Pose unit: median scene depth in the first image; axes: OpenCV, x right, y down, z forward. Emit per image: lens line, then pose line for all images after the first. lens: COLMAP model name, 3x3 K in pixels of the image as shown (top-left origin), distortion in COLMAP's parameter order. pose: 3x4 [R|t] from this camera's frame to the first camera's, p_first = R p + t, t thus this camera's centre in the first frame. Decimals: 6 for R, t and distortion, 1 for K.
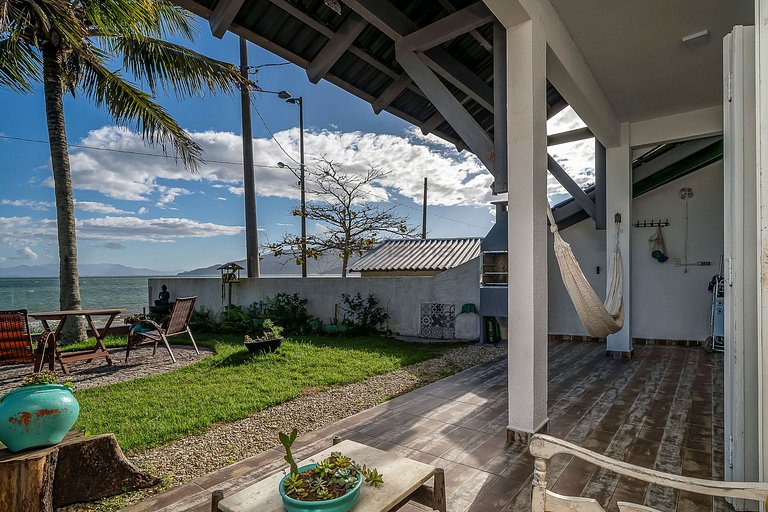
lens RADIAL K [[406.8, 0, 394.9], [0, 406.8, 276.7], [0, 0, 1]] dist [-0.007526, 0.000928]
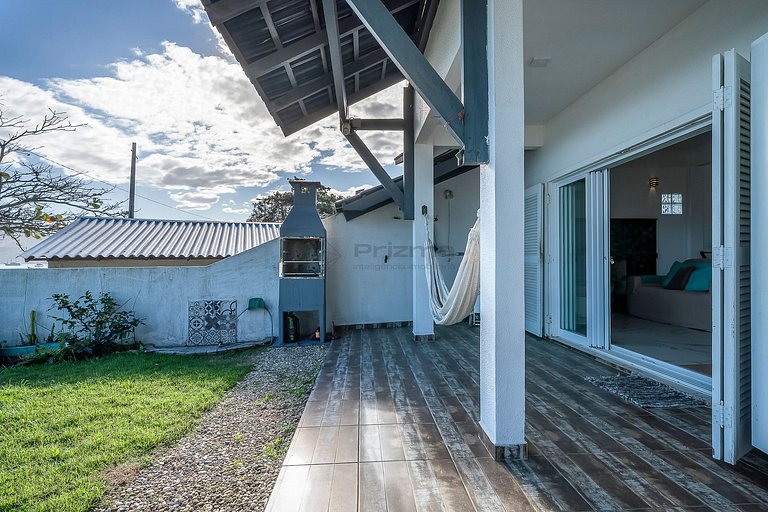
lens RADIAL K [[406.8, 0, 390.1], [0, 406.8, 260.2], [0, 0, 1]] dist [-0.007526, 0.000928]
pose [[0.752345, 0.002376, 0.658766, -0.158203], [0.006691, 0.999914, -0.011248, -0.000576], [-0.658736, 0.012870, 0.752264, 0.182454]]
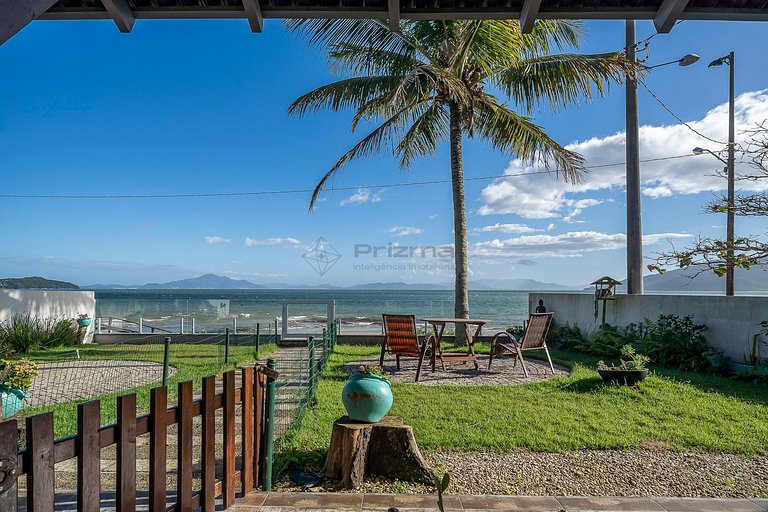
lens RADIAL K [[428.4, 0, 383.4], [0, 428.4, 290.4], [0, 0, 1]] dist [0.009358, -0.003260]
pose [[0.597944, 0.014475, -0.801407, 0.069474], [-0.016448, 0.999848, 0.005787, -0.002616], [0.801369, 0.009721, 0.598092, 0.059745]]
